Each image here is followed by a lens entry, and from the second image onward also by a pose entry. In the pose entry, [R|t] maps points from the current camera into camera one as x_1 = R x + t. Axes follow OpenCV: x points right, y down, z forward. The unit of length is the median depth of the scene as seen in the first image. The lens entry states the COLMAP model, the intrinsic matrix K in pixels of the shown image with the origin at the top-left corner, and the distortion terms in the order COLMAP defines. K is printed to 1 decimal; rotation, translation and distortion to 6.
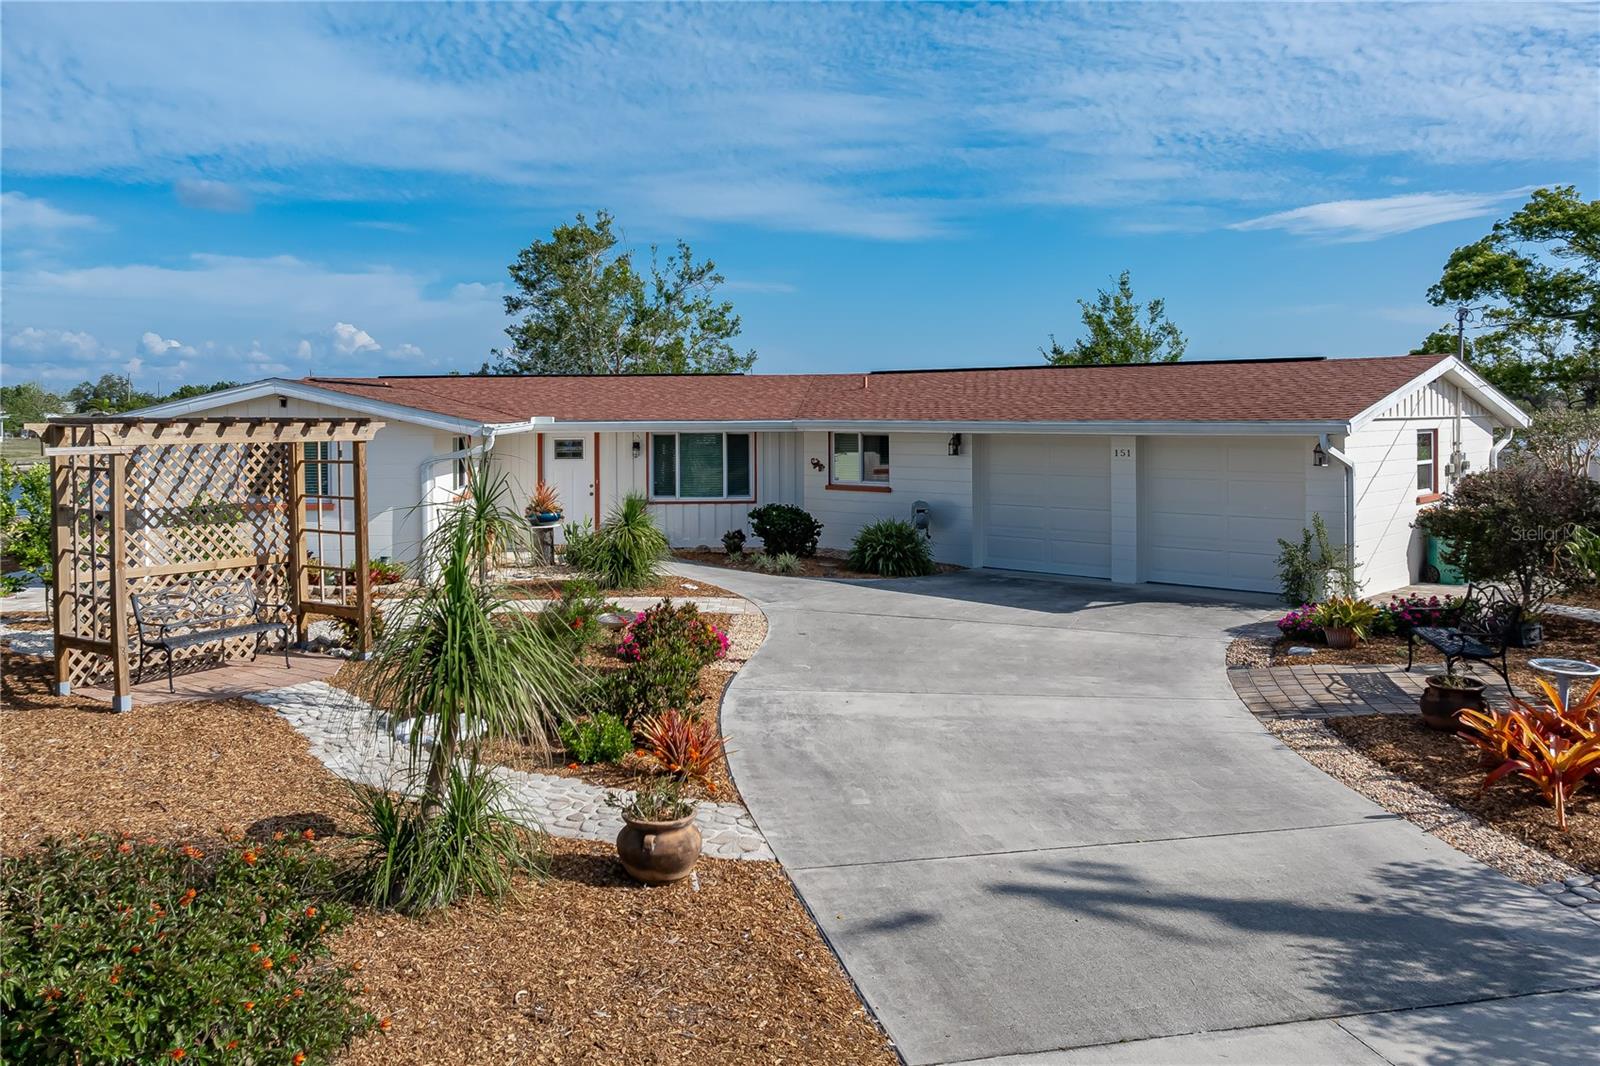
lens RADIAL K [[1272.0, 0, 854.5], [0, 1272.0, 462.0], [0, 0, 1]] dist [-0.022466, -0.003258]
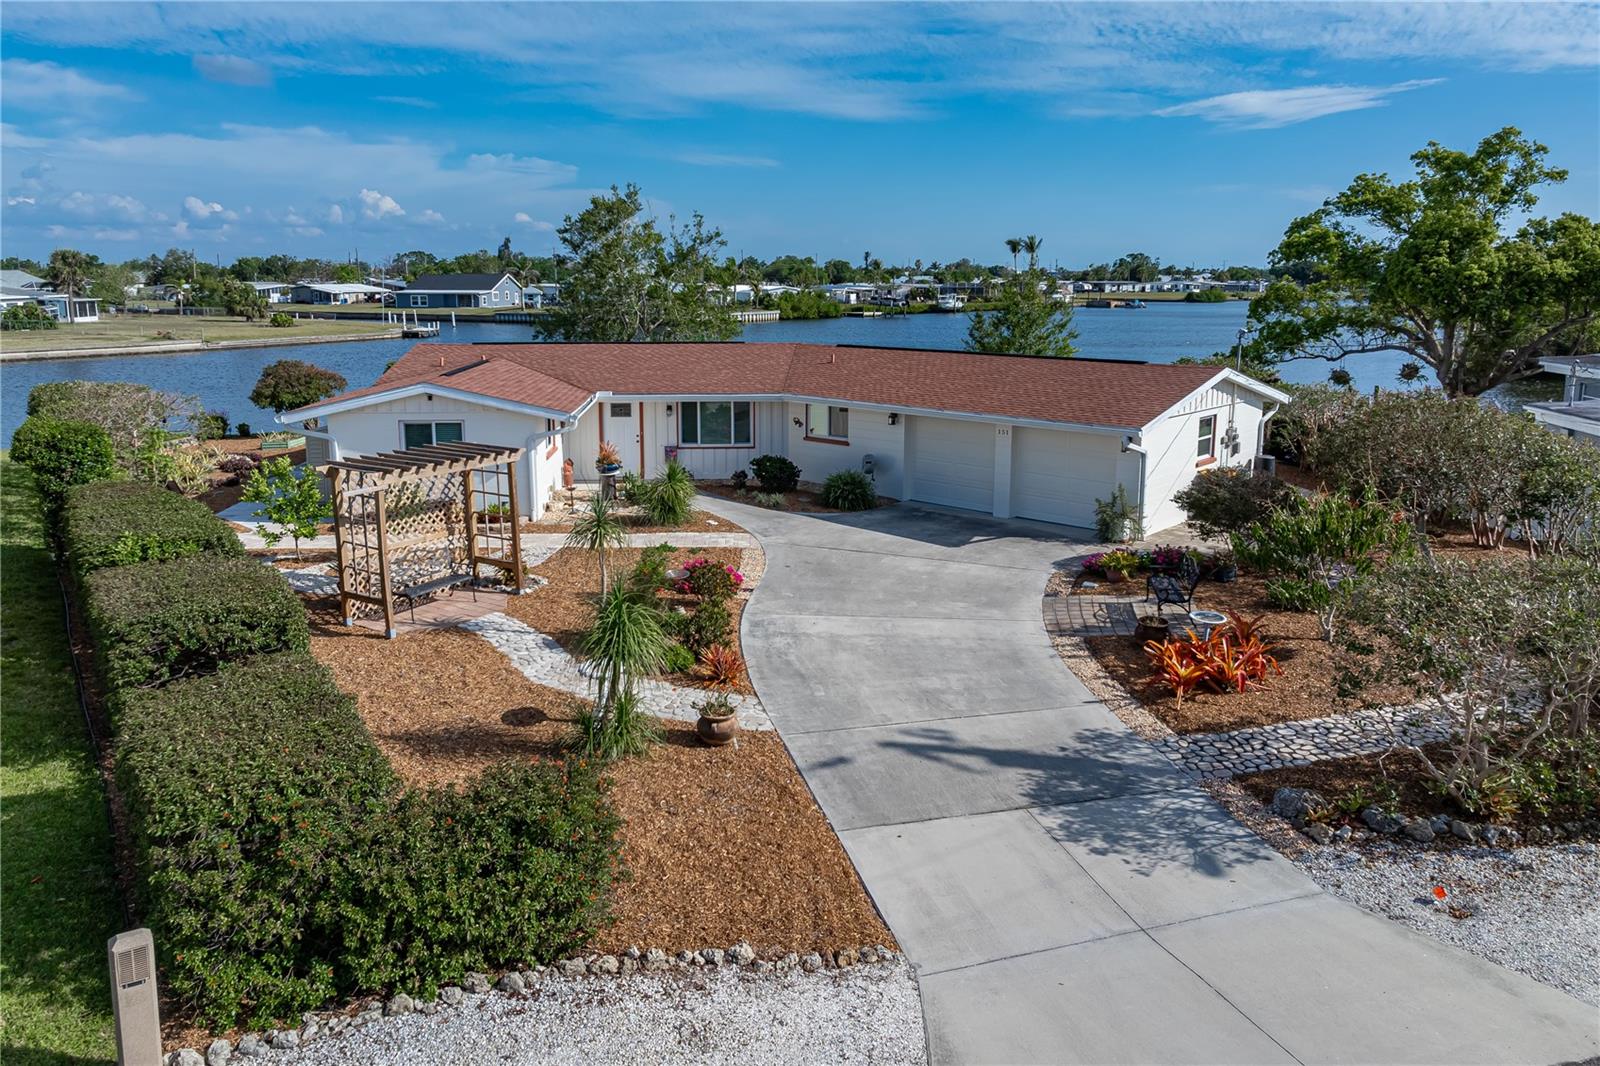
lens RADIAL K [[1108.6, 0, 854.7], [0, 1108.6, 486.4], [0, 0, 1]] dist [-0.024989, 0.004557]
pose [[0.999755, -0.006070, 0.021297, 0.016028], [0.002690, 0.987863, 0.155307, -0.194478], [-0.021982, -0.155212, 0.987637, -0.382707]]
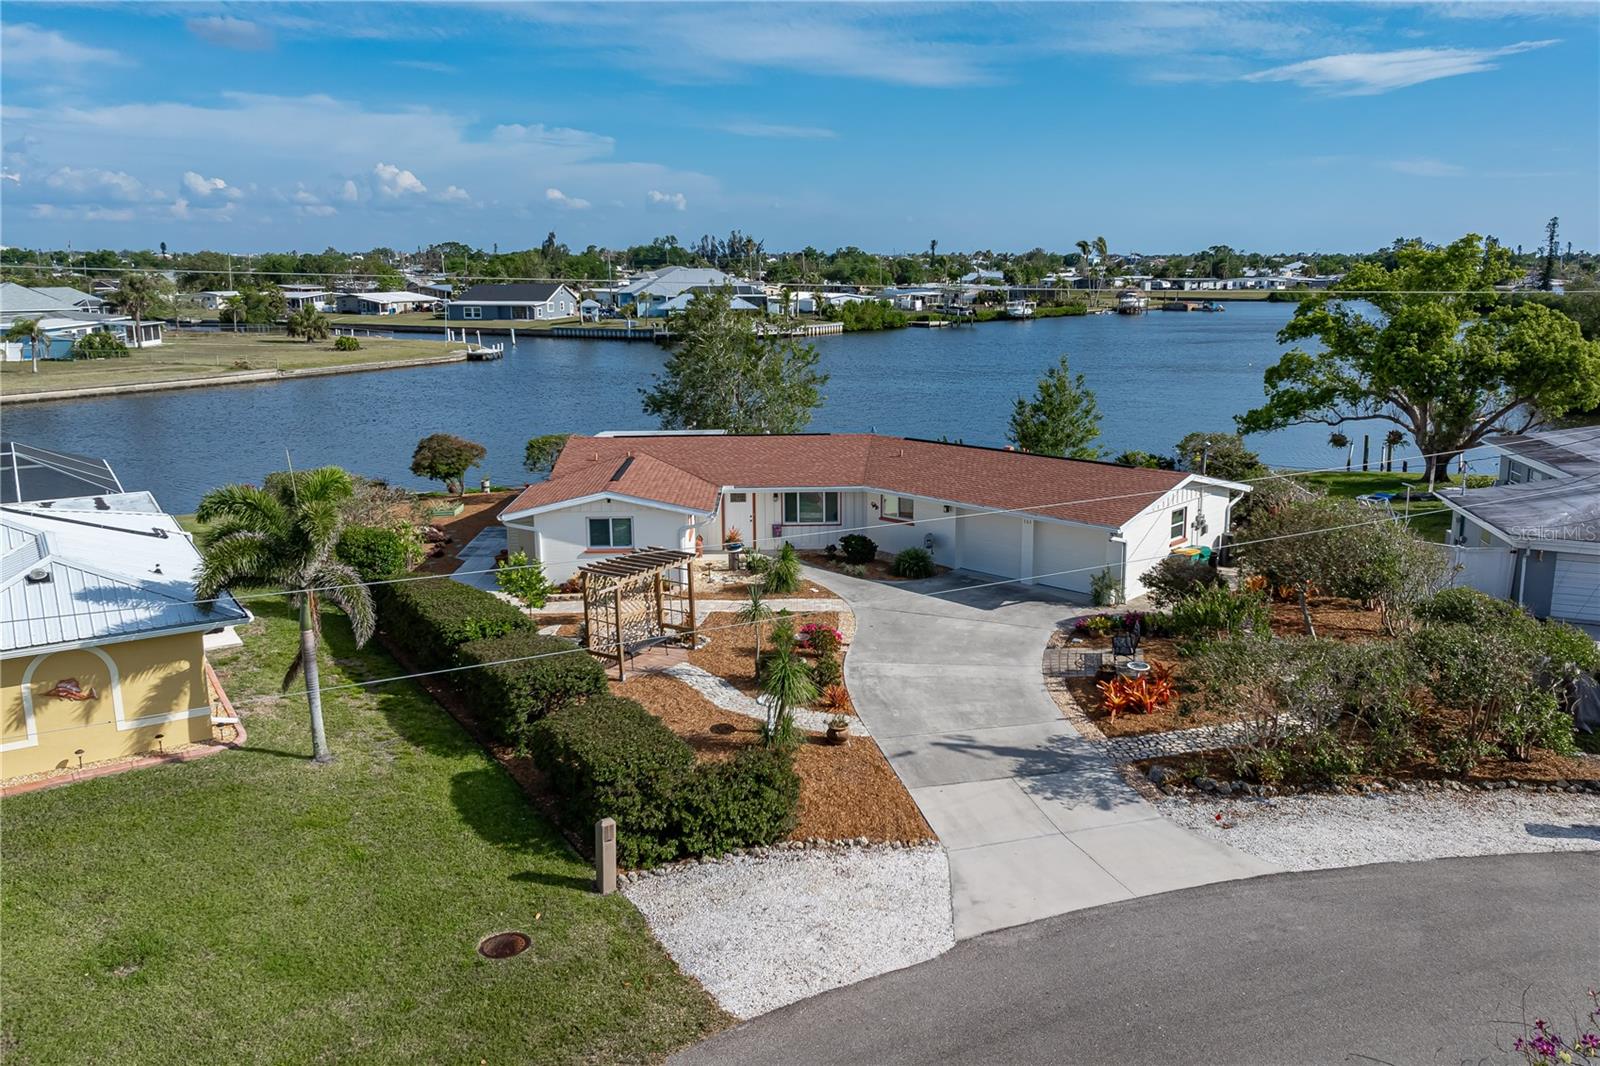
lens RADIAL K [[1241.0, 0, 864.7], [0, 1241.0, 505.2], [0, 0, 1]] dist [-0.011772, -0.013887]
pose [[0.999506, -0.017438, -0.026132, 0.010506], [0.021724, 0.984518, 0.173932, -0.510406], [0.022694, -0.174414, 0.984411, -1.262955]]
